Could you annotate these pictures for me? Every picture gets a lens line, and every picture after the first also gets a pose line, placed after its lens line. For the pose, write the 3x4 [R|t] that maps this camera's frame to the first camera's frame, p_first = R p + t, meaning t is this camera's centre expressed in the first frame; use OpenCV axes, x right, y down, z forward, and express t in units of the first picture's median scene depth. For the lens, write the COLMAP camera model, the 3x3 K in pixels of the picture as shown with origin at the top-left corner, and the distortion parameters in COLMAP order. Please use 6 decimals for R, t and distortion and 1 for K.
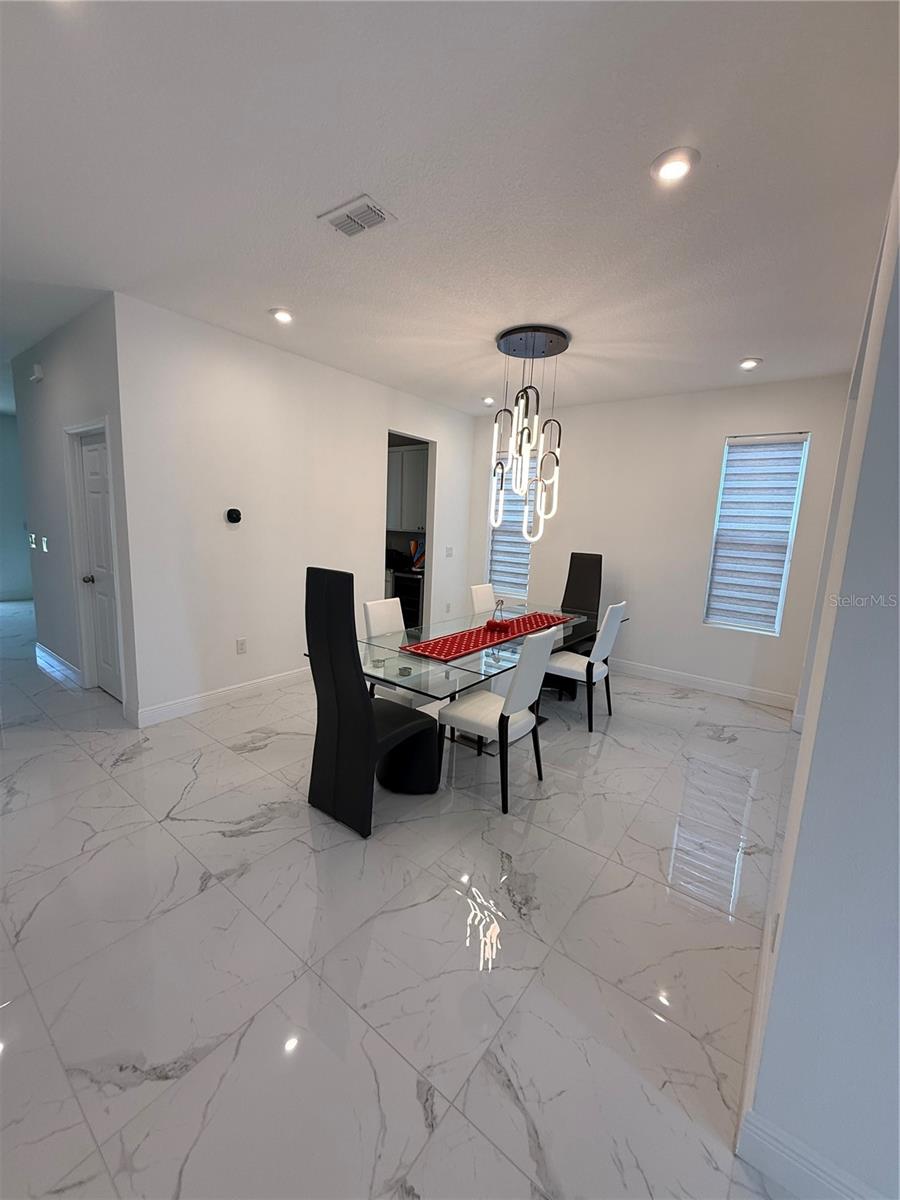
lens RADIAL K [[473.7, 0, 450.0], [0, 473.7, 600.0], [0, 0, 1]] dist [-0.000918, 0.000200]
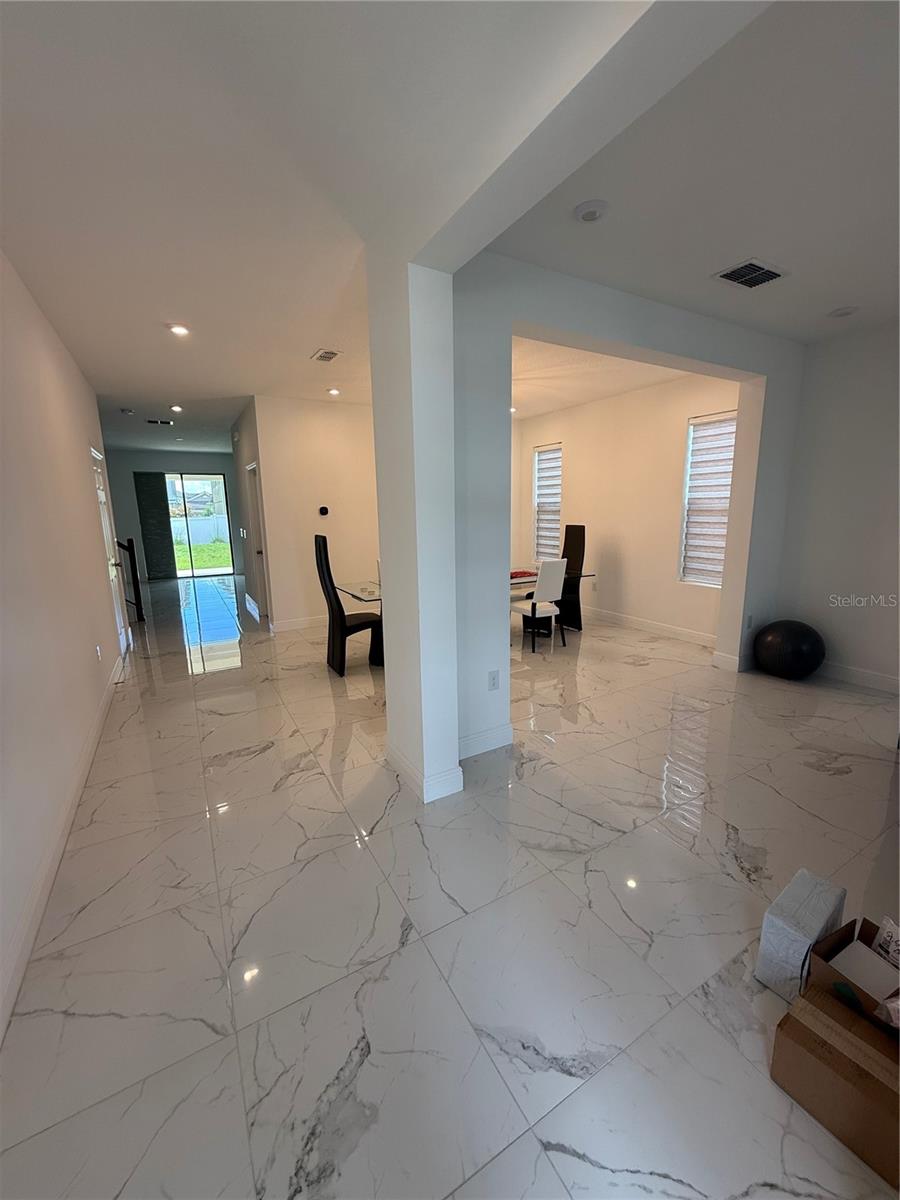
lens RADIAL K [[473.7, 0, 450.0], [0, 473.7, 600.0], [0, 0, 1]] dist [-0.000918, 0.000200]
pose [[0.922164, 0.014679, -0.386521, 0.494923], [-0.006846, 0.999743, 0.021634, 0.078543], [0.386739, -0.017304, 0.922027, -0.300322]]
